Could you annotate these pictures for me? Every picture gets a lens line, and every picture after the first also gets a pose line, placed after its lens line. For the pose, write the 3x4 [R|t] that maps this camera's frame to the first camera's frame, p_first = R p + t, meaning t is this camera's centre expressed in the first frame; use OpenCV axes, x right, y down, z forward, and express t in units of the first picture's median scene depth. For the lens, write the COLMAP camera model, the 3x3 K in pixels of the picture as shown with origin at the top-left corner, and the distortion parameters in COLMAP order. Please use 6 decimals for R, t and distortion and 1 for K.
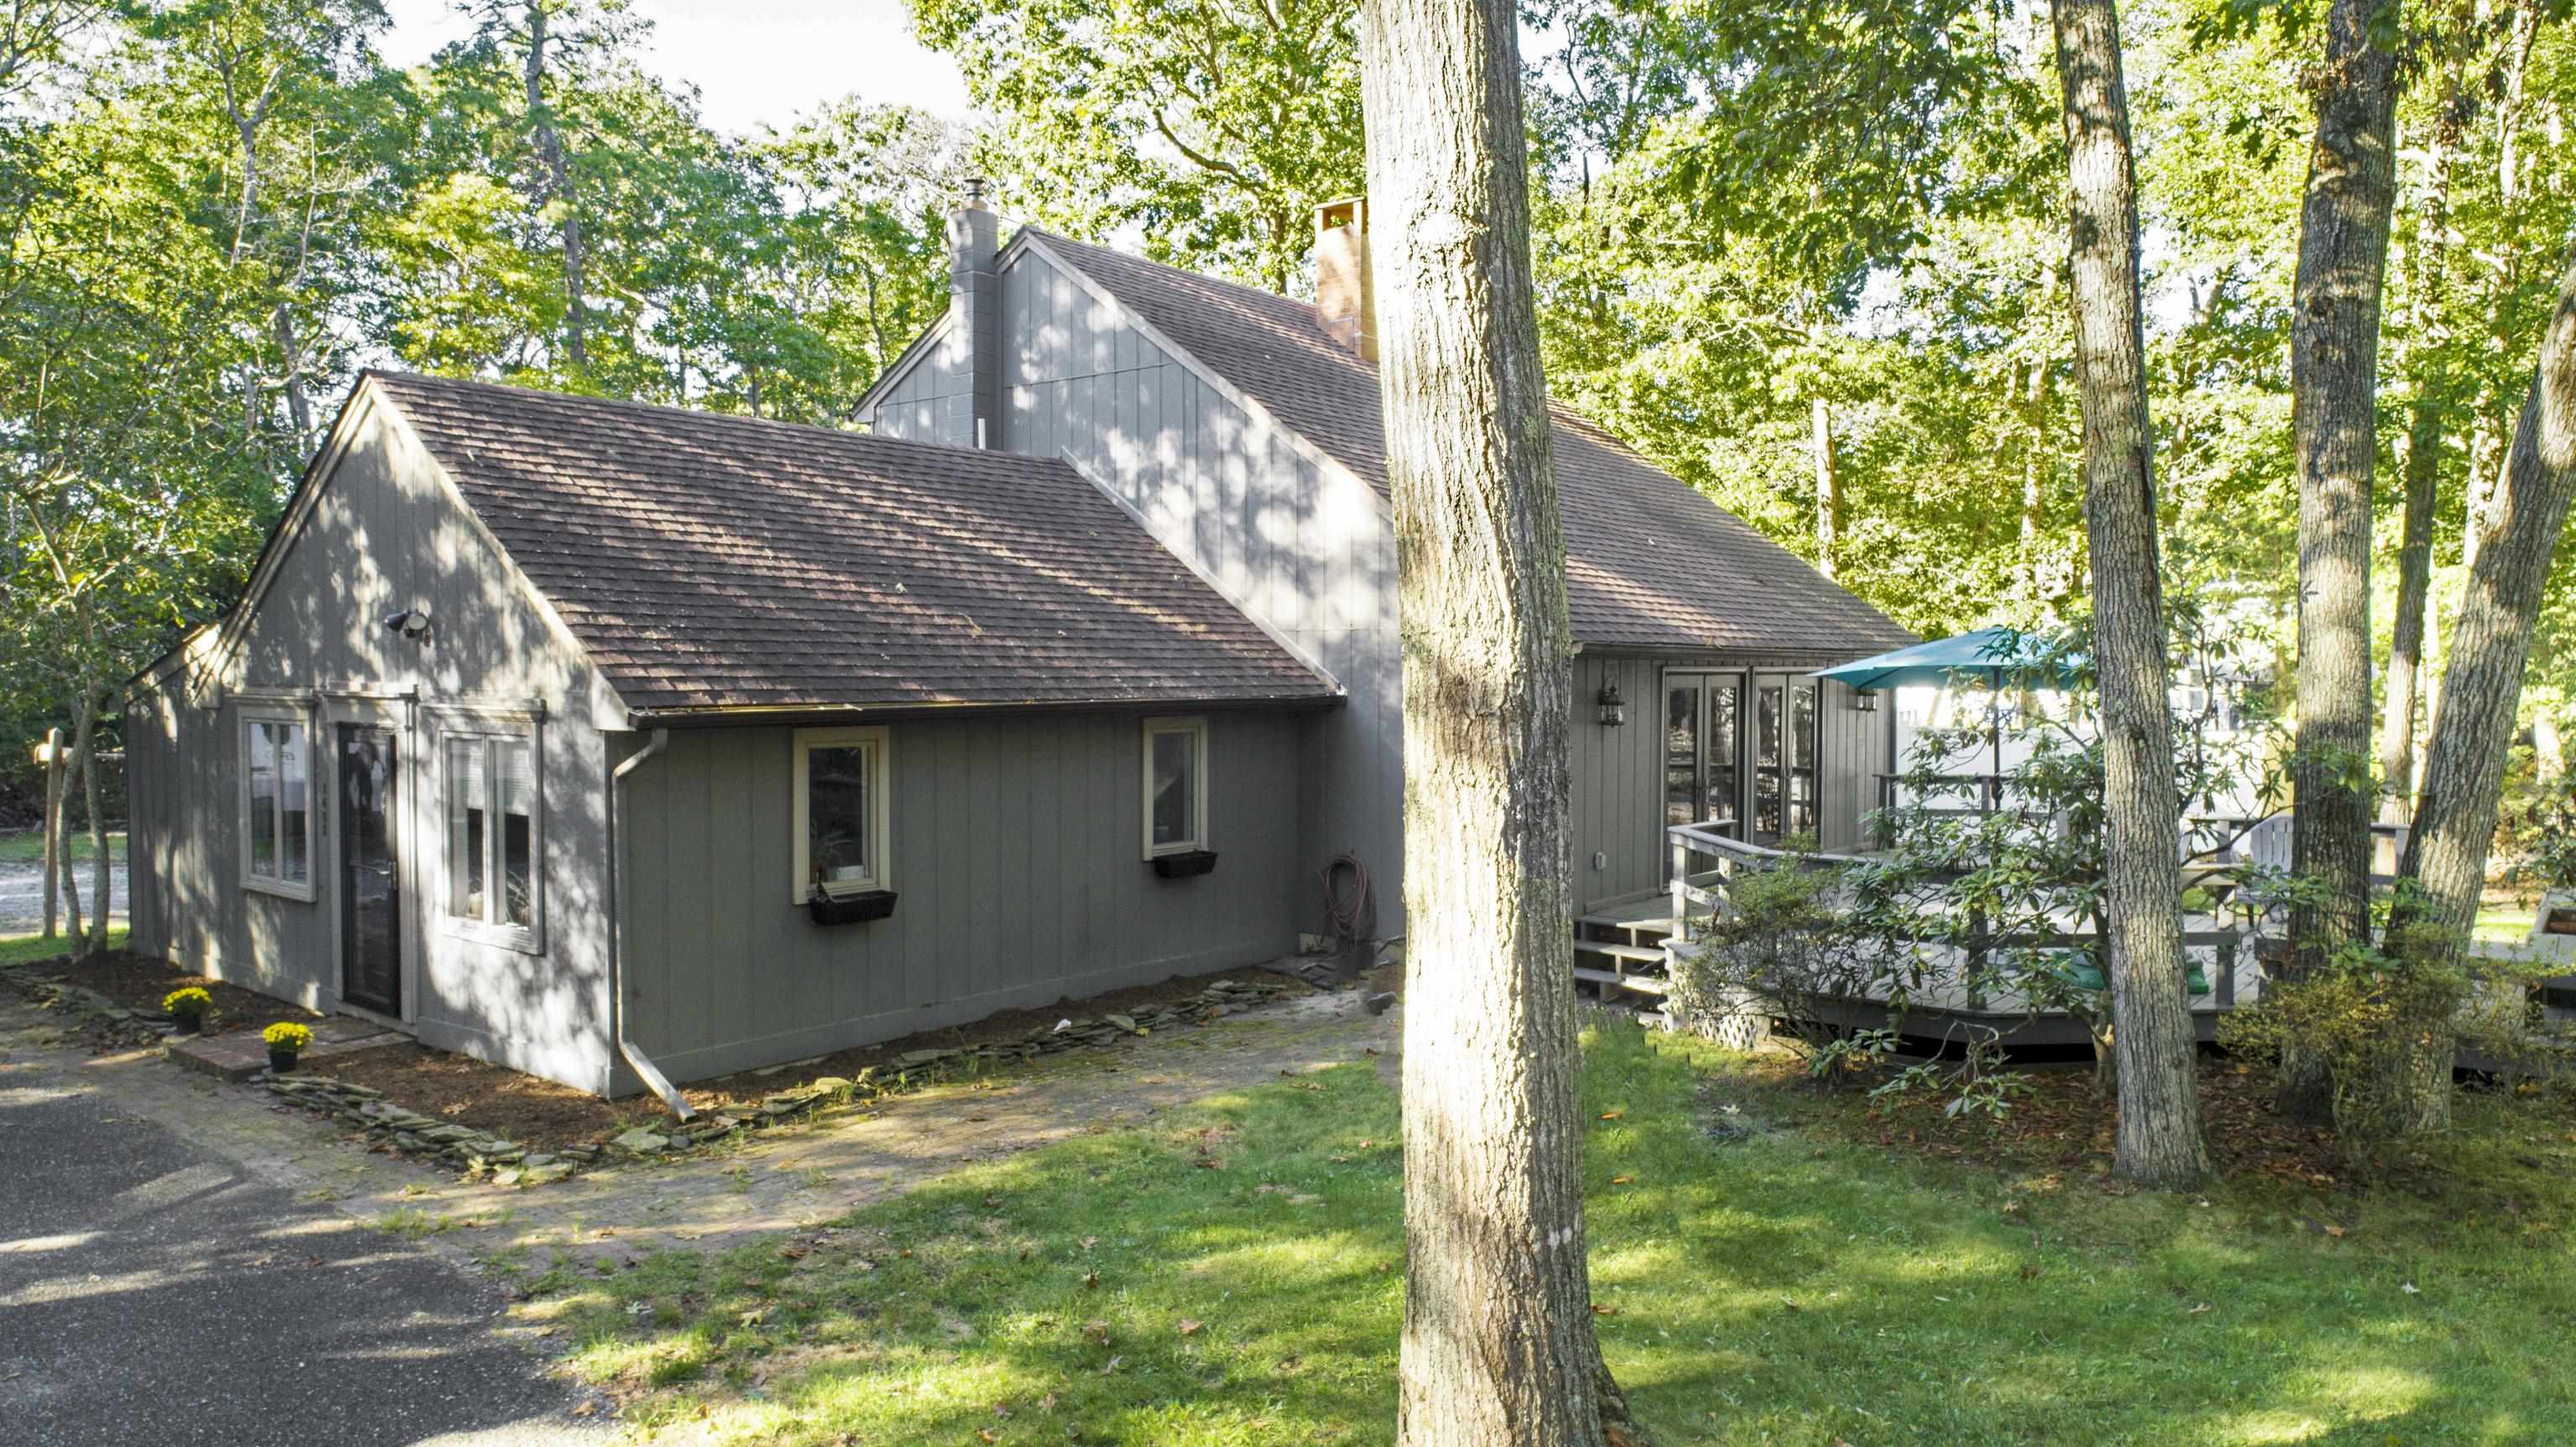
lens RADIAL K [[1683.6, 0, 1288.0], [0, 1683.6, 723.5], [0, 0, 1]] dist [-0.005483, -0.000795]
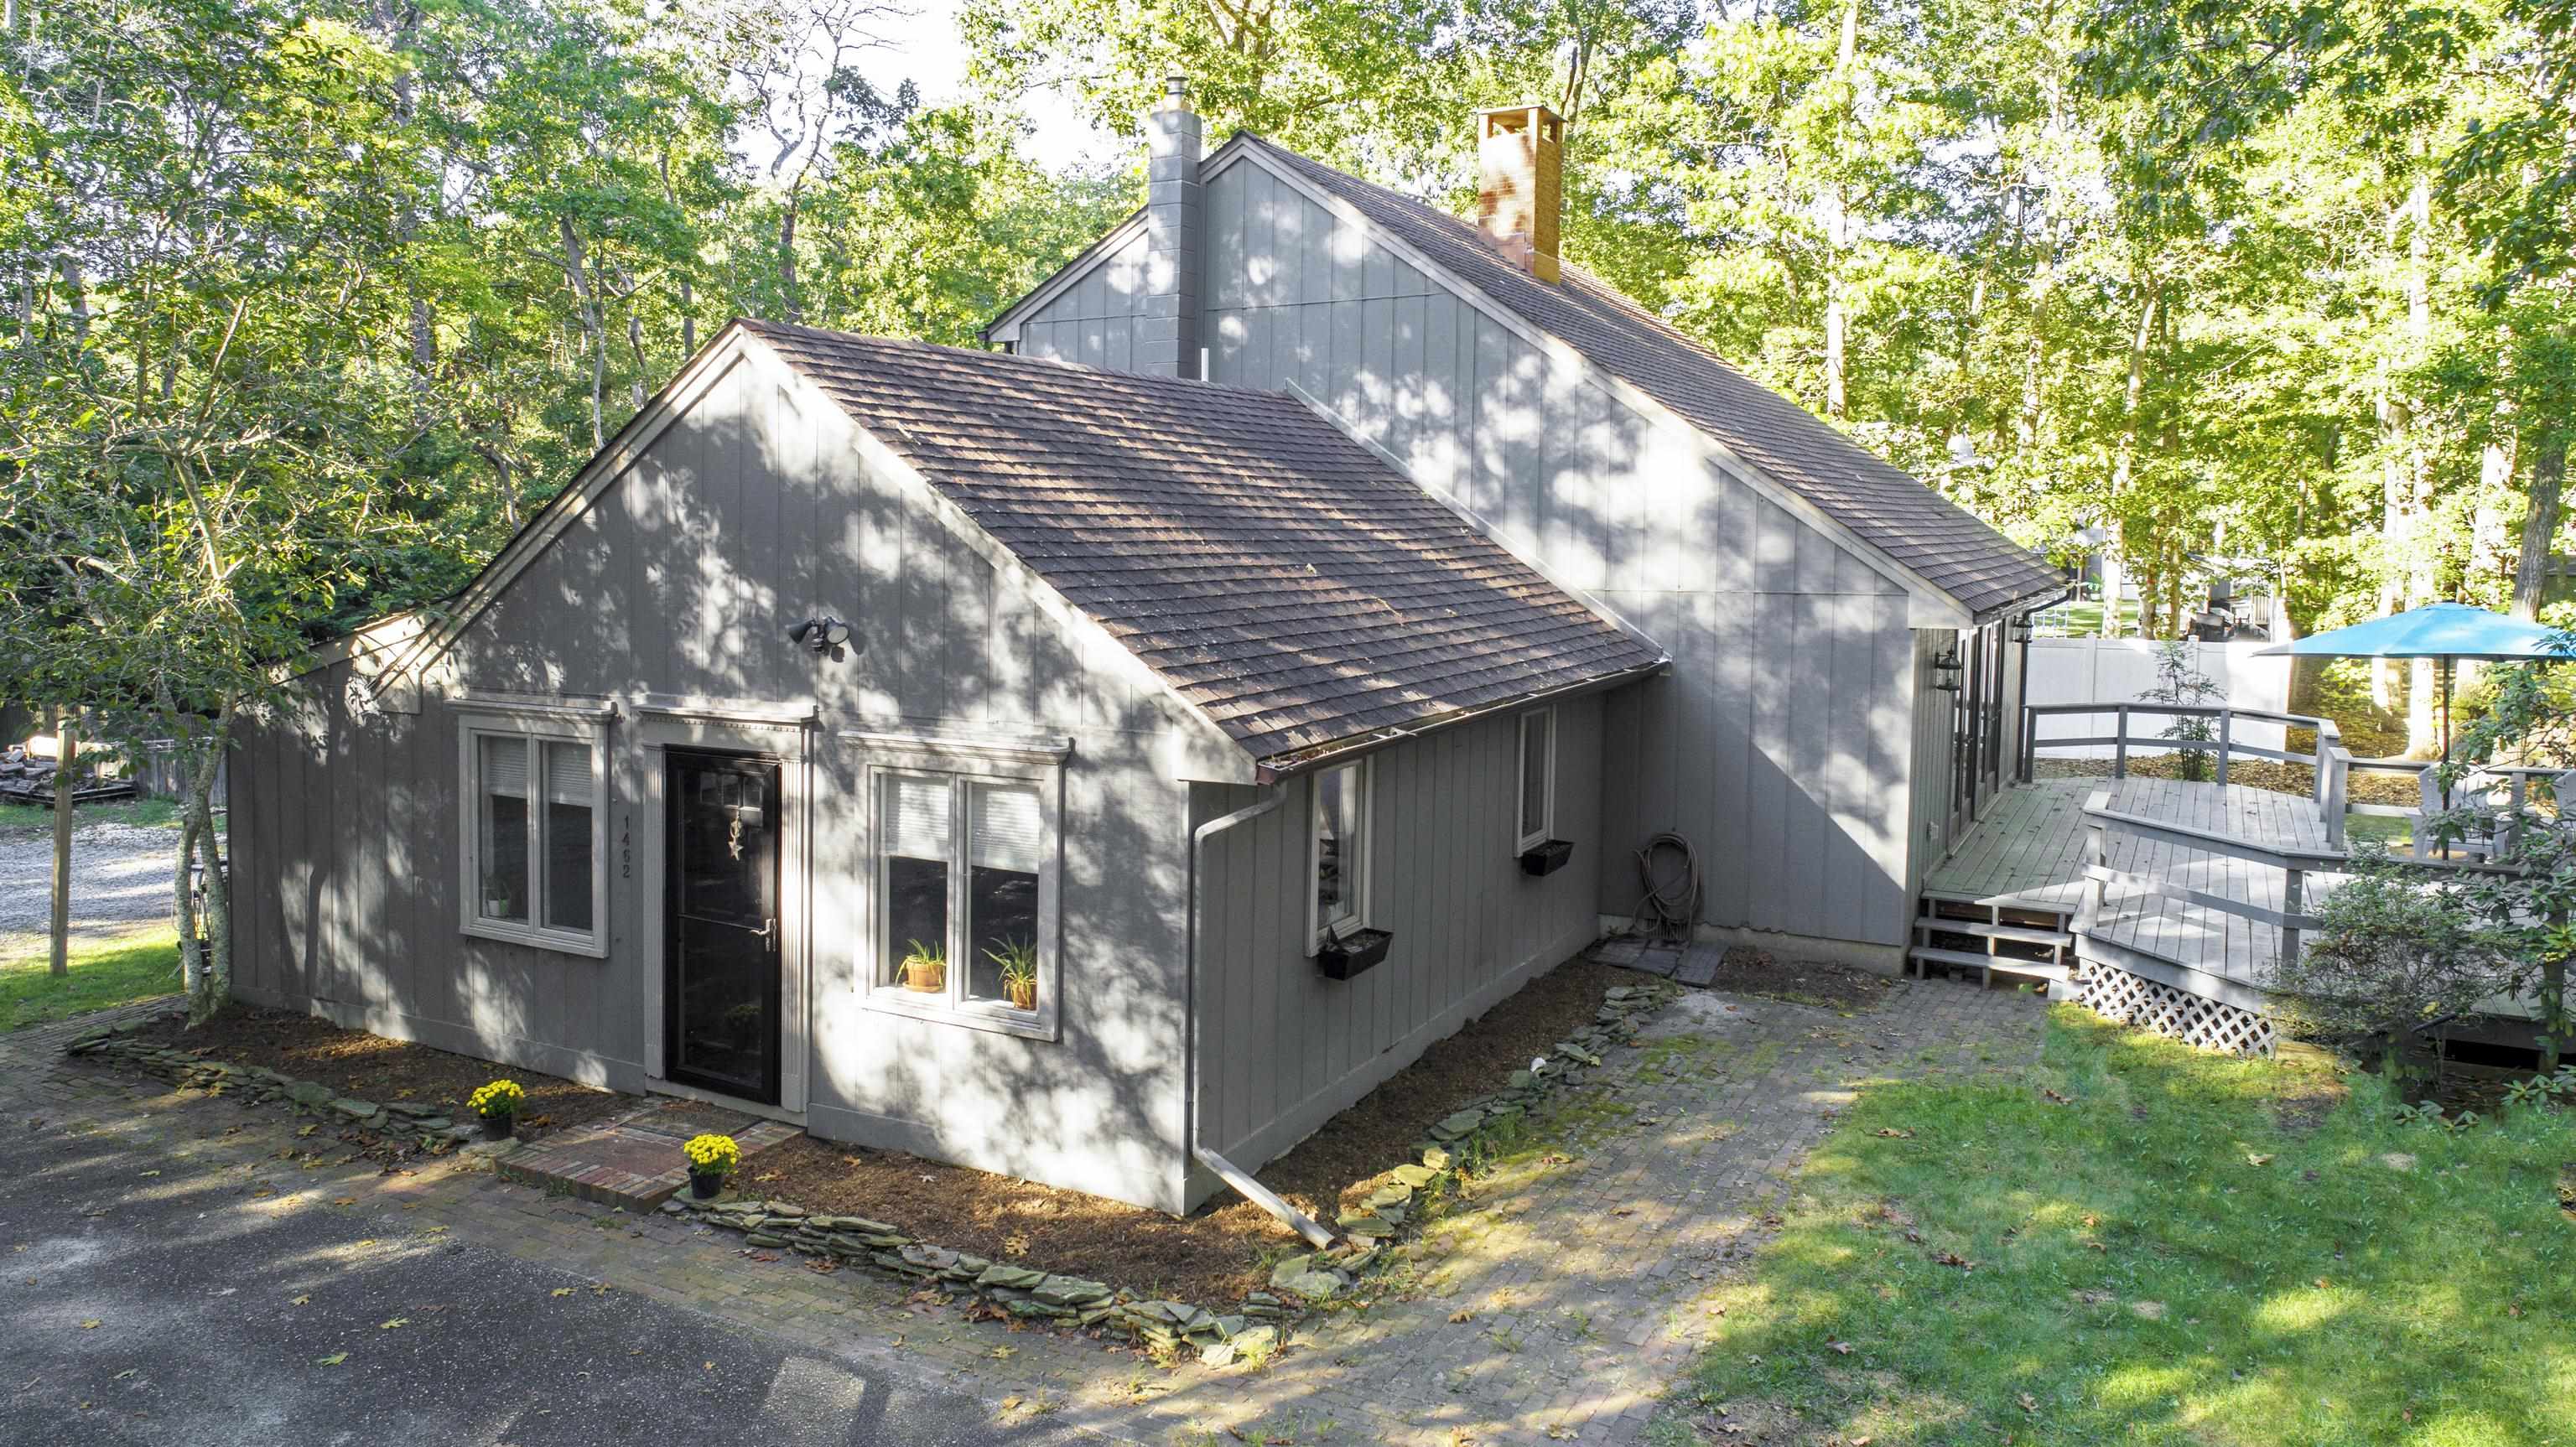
lens RADIAL K [[1696.2, 0, 1286.8], [0, 1696.2, 651.3], [0, 0, 1]] dist [-0.003659, -0.001950]
pose [[0.985630, -0.019330, 0.167808, -0.422063], [0.012409, 0.999032, 0.042194, -0.083382], [-0.168461, -0.039505, 0.984916, 0.138380]]
